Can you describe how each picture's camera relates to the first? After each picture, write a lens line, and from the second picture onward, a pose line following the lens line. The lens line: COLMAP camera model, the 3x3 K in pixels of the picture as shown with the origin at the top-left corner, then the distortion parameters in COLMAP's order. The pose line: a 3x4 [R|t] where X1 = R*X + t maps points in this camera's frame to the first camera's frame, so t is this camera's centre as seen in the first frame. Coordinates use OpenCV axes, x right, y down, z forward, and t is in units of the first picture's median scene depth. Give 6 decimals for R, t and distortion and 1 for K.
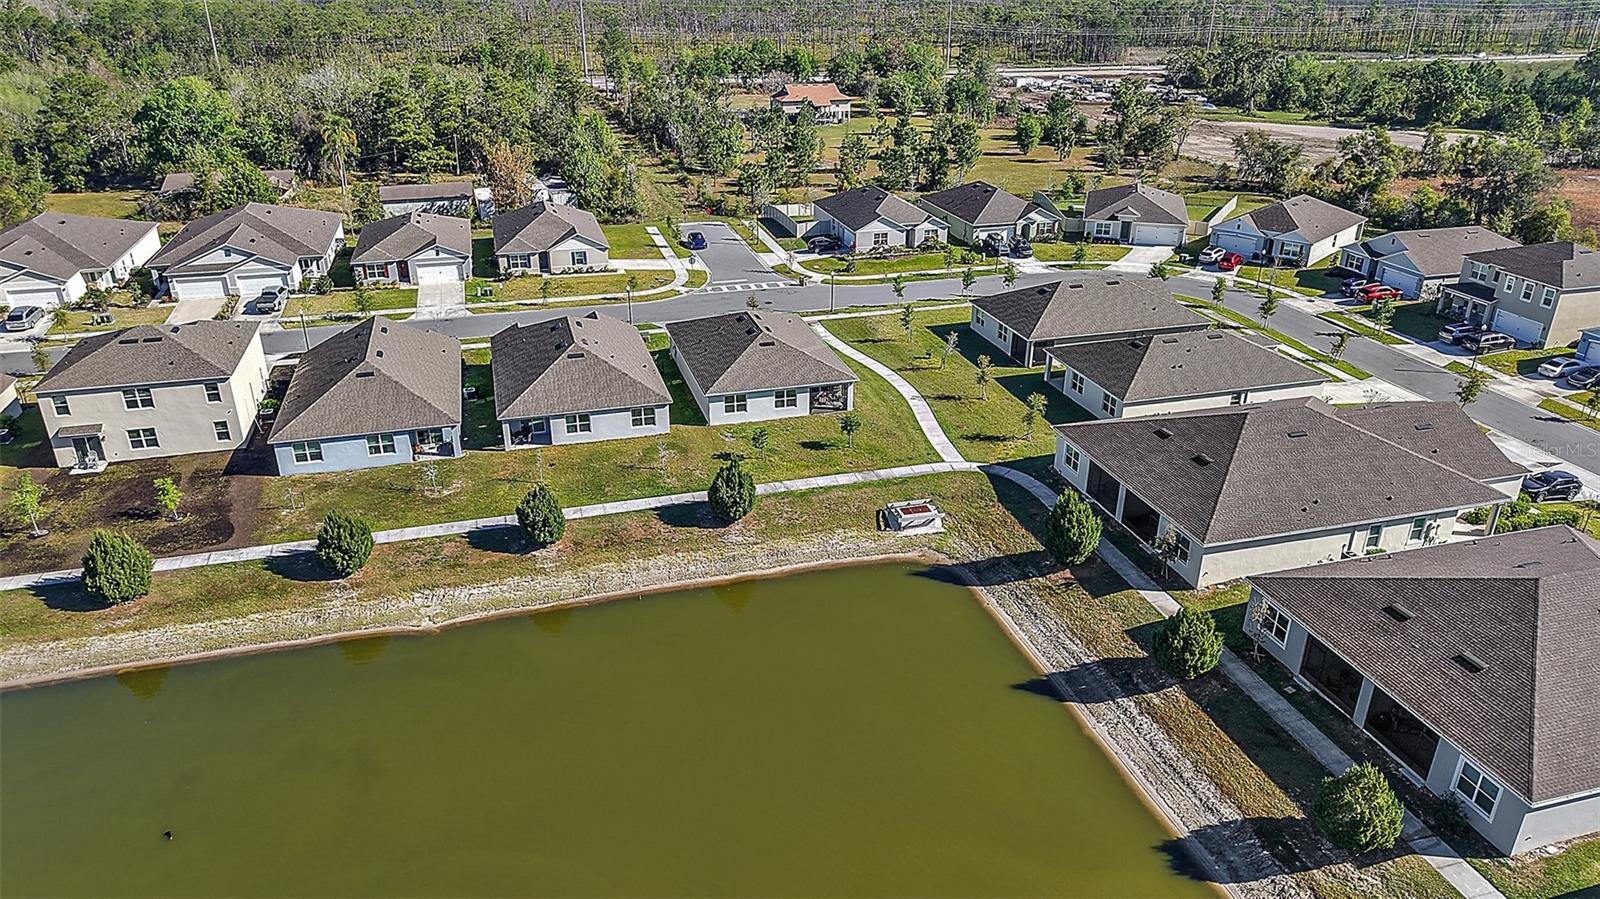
lens RADIAL K [[1069.4, 0, 795.1], [0, 1069.4, 454.9], [0, 0, 1]] dist [0.001692, -0.012991]
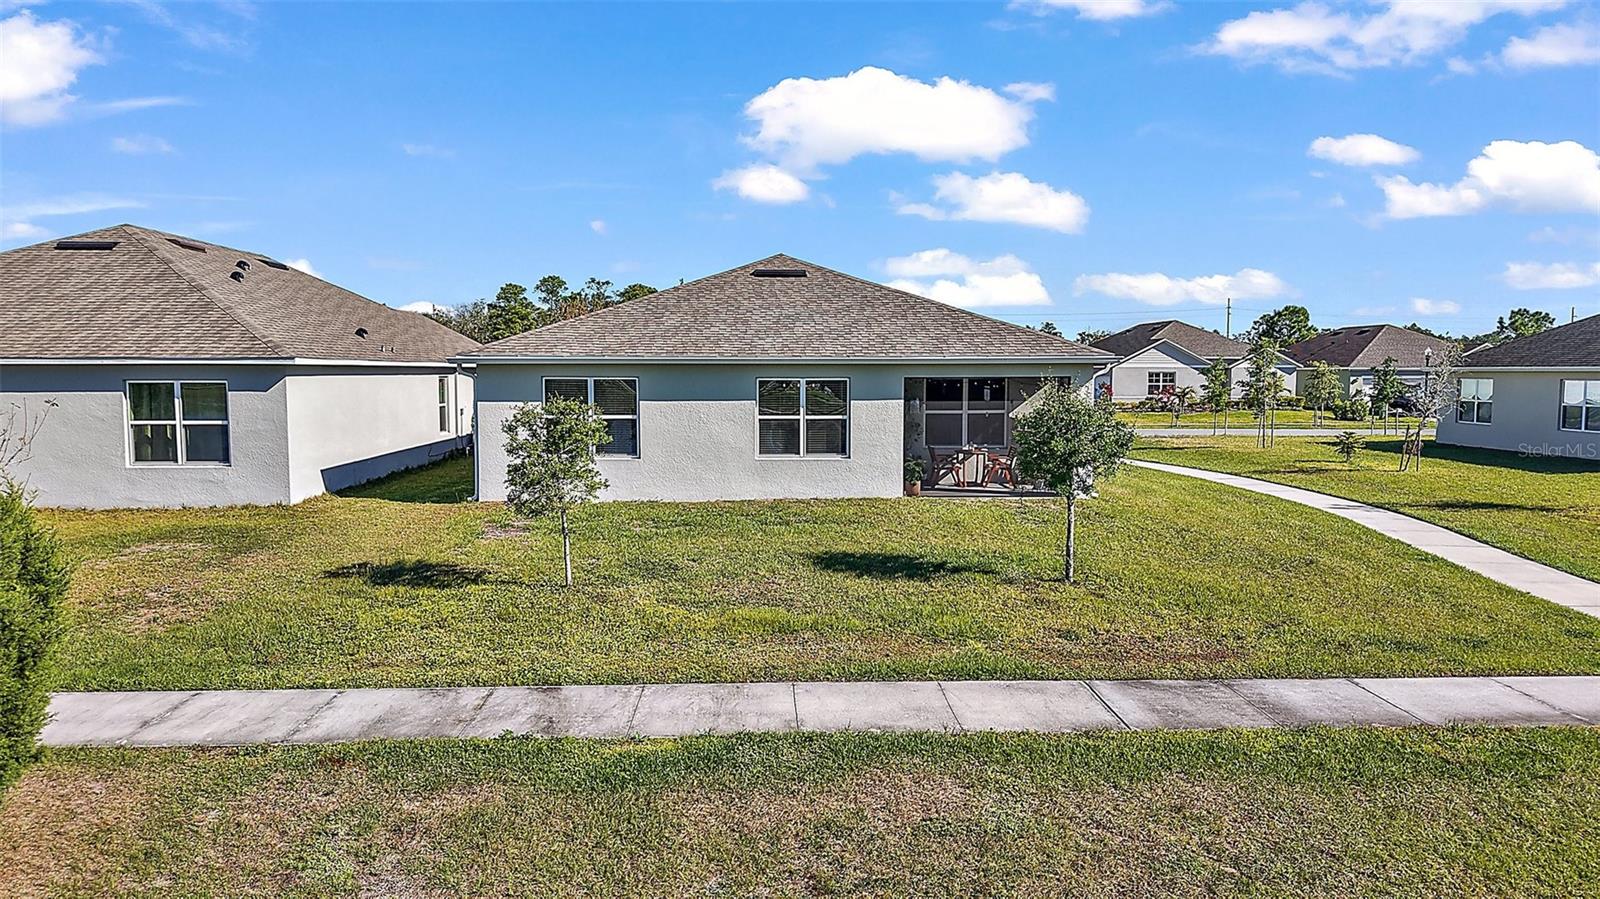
lens RADIAL K [[1069.4, 0, 806.9], [0, 1069.4, 456.1], [0, 0, 1]] dist [0.001692, -0.012991]
pose [[0.974245, 0.019425, -0.224655, 0.034035], [-0.097281, 0.935008, -0.341023, 0.027717], [0.203430, 0.354094, 0.912816, 0.575063]]
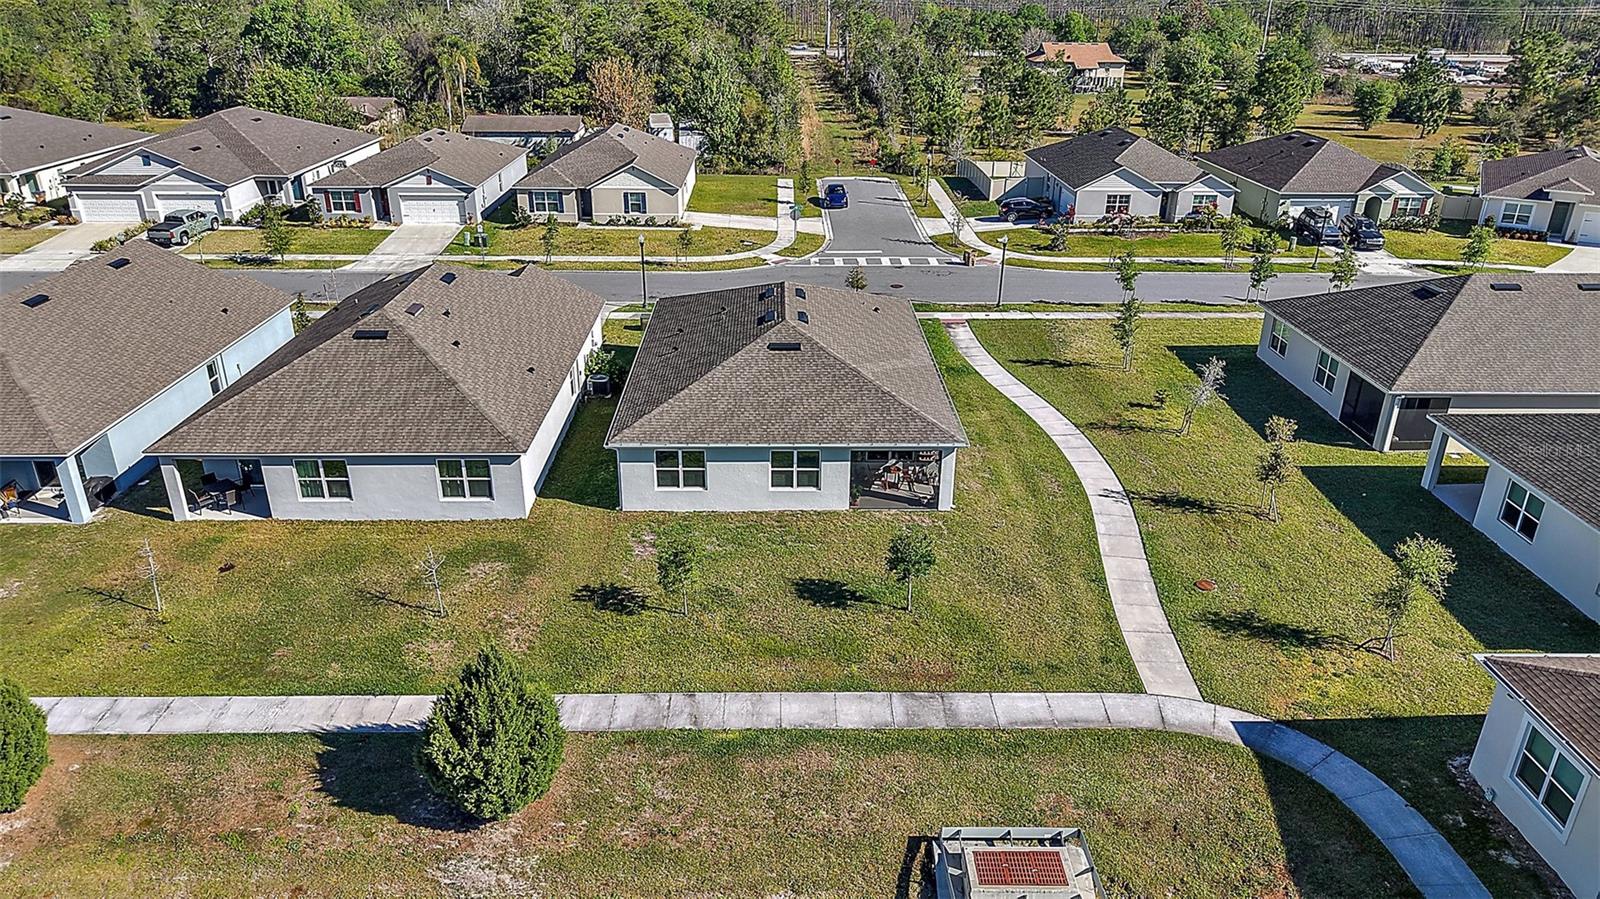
lens RADIAL K [[1069.4, 0, 807.1], [0, 1069.4, 450.5], [0, 0, 1]] dist [0.001692, -0.012991]
pose [[0.968248, 0.107036, -0.225918, 0.069835], [-0.111498, 0.993740, -0.007048, -0.042706], [0.223750, 0.032014, 0.974121, 0.418015]]
